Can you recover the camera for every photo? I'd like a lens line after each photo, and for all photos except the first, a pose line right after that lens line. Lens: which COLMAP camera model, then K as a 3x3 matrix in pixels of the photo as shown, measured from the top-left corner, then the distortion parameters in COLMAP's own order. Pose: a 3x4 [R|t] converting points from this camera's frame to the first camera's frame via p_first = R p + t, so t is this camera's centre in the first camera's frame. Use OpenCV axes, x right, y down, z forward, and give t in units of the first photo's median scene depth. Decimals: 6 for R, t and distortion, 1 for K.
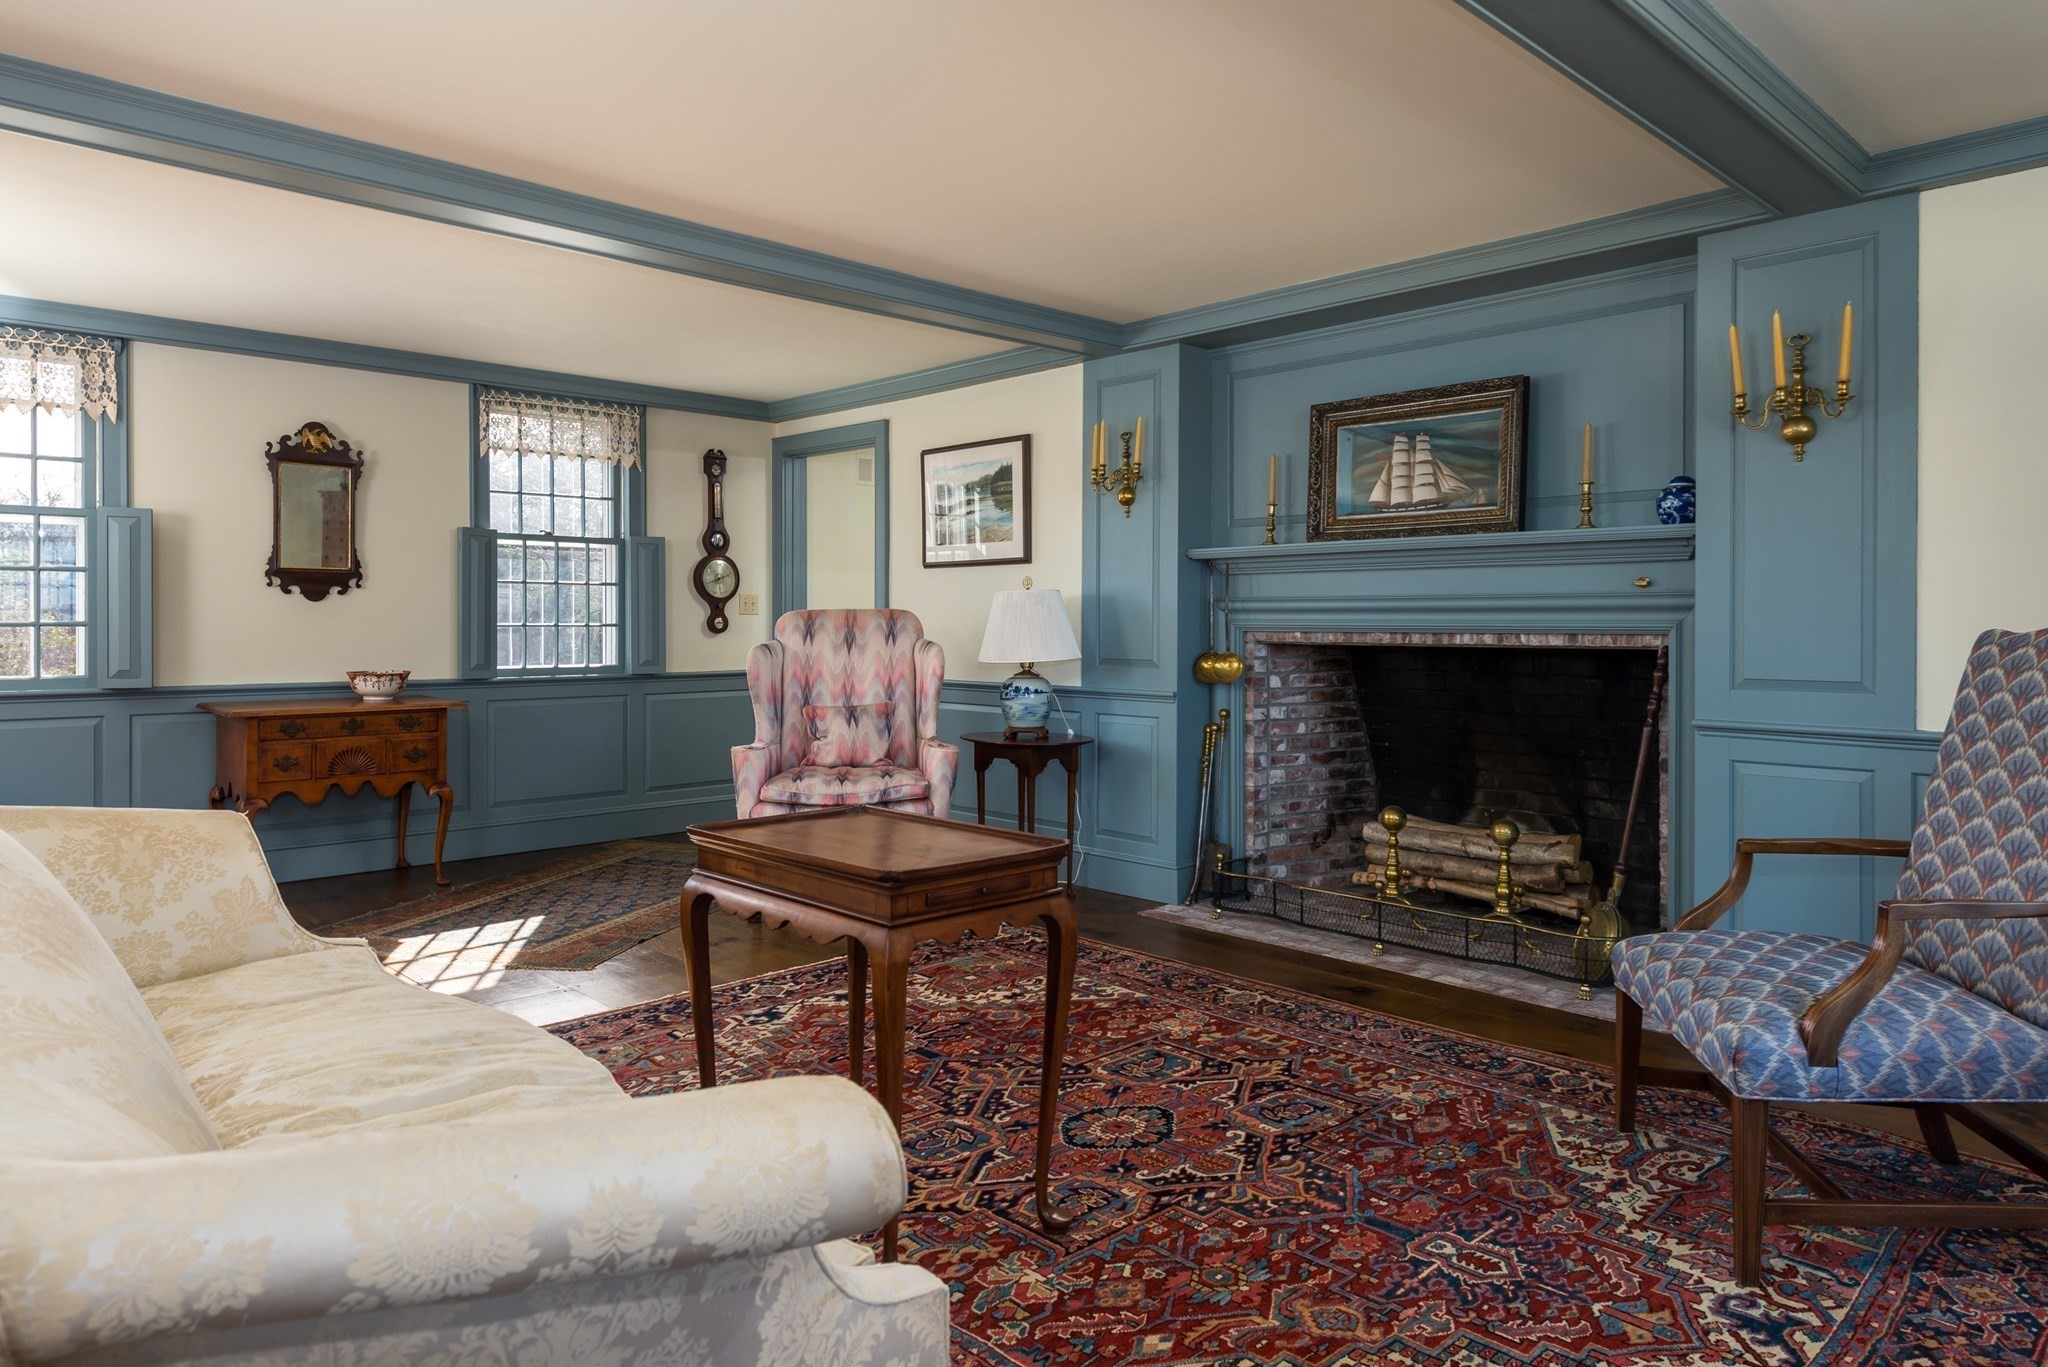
lens RADIAL K [[1275.4, 0, 1050.2], [0, 1275.4, 636.2], [0, 0, 1]] dist [0.026503, -0.001445]
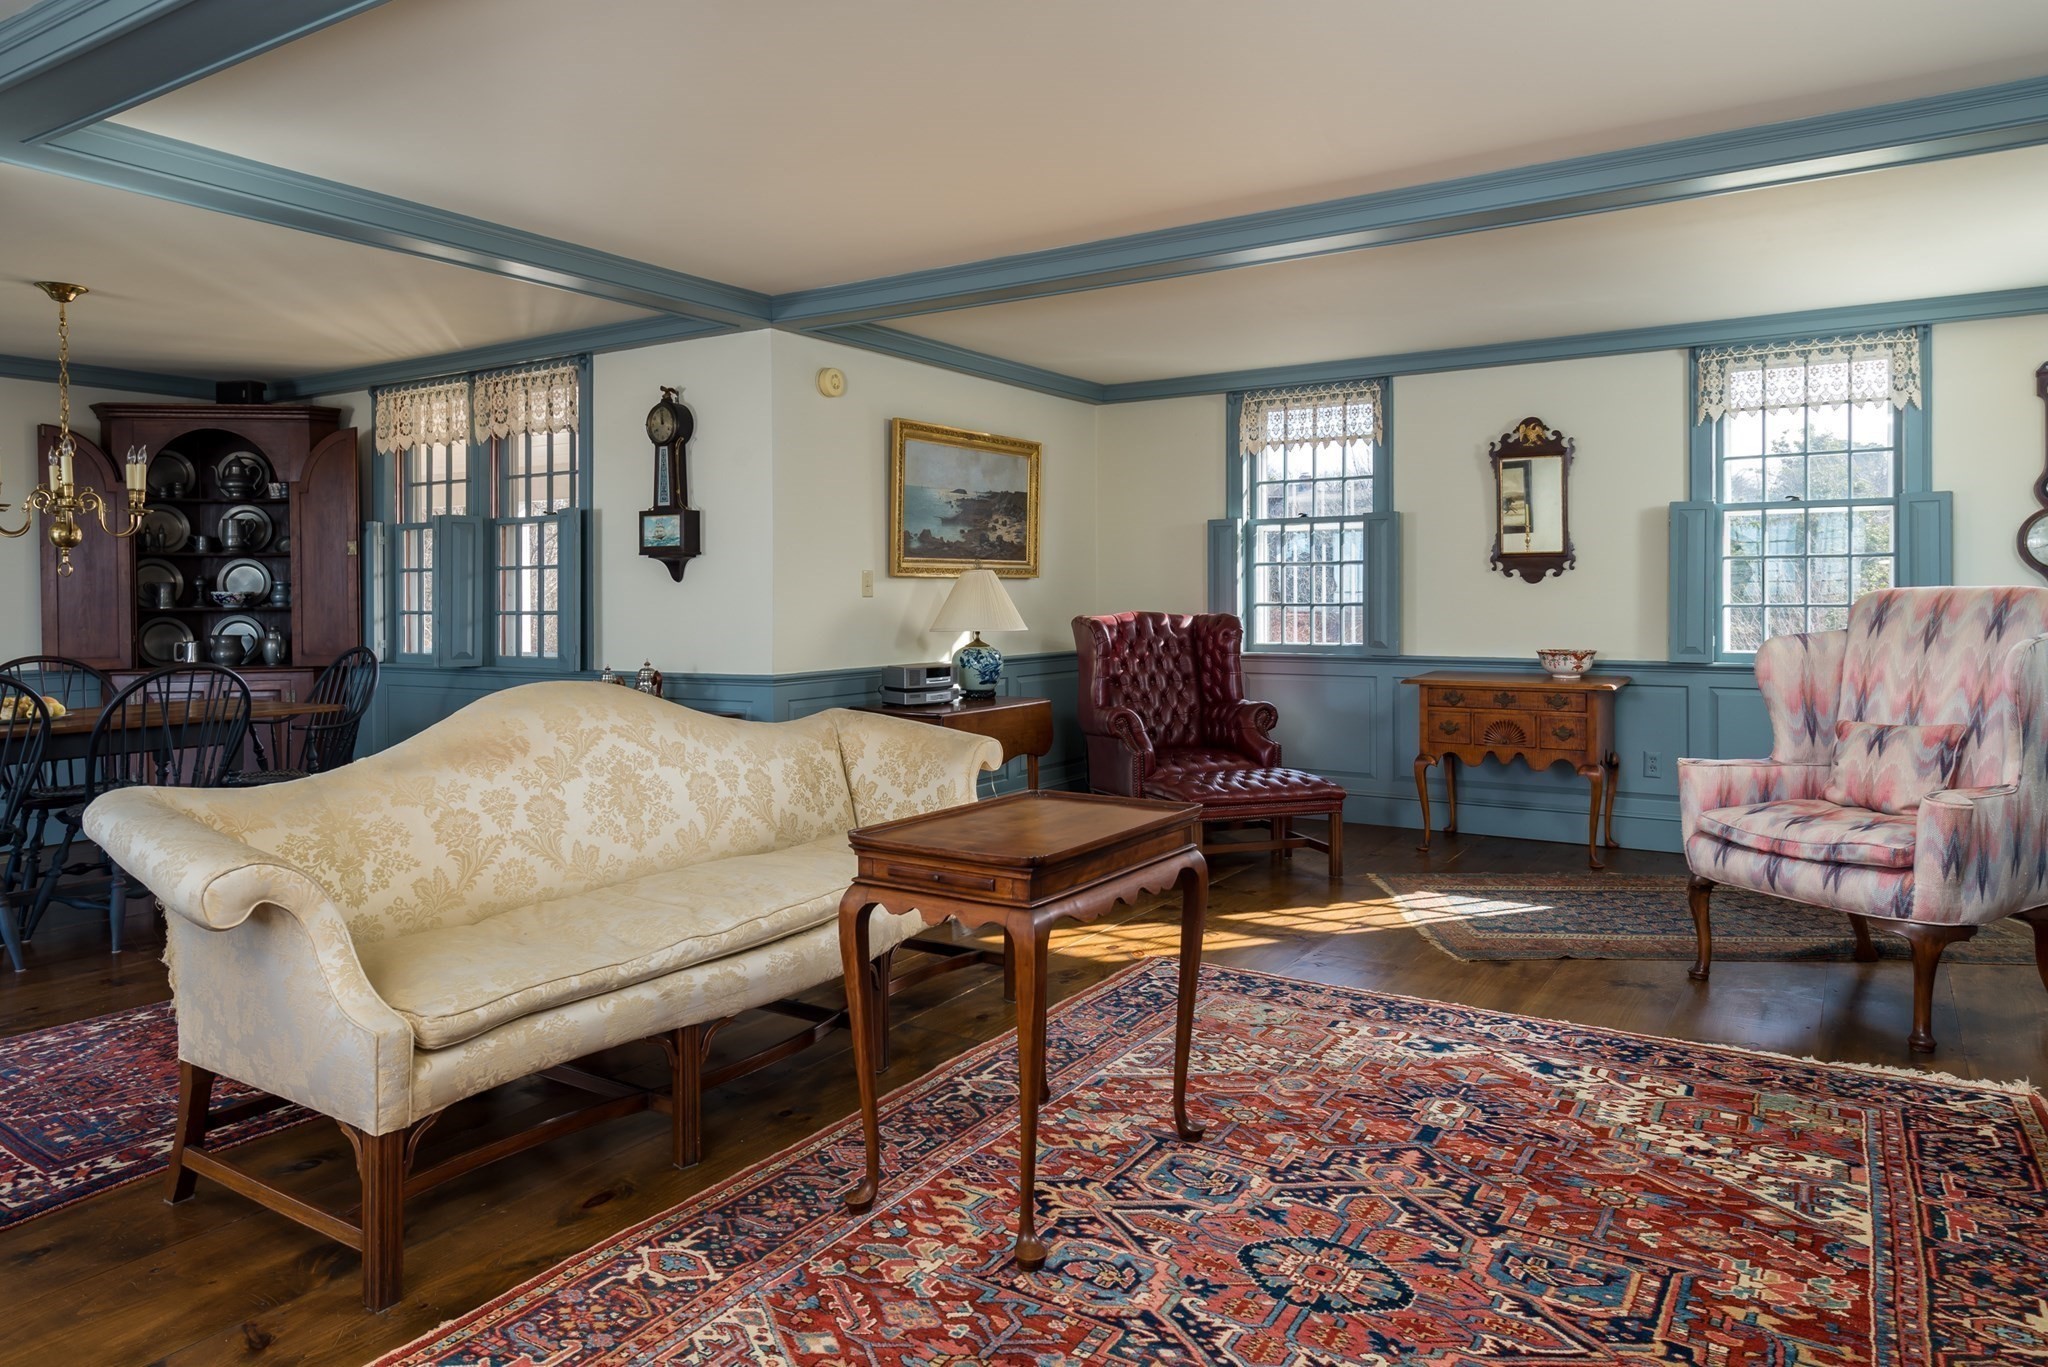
lens RADIAL K [[1305.0, 0, 1023.4], [0, 1305.0, 616.2], [0, 0, 1]] dist [0.017720, -0.004801]
pose [[0.229352, 0.013432, -0.973251, 0.607186], [-0.005807, 0.999906, 0.012431, -0.016238], [0.973326, 0.002801, 0.229409, 0.504515]]
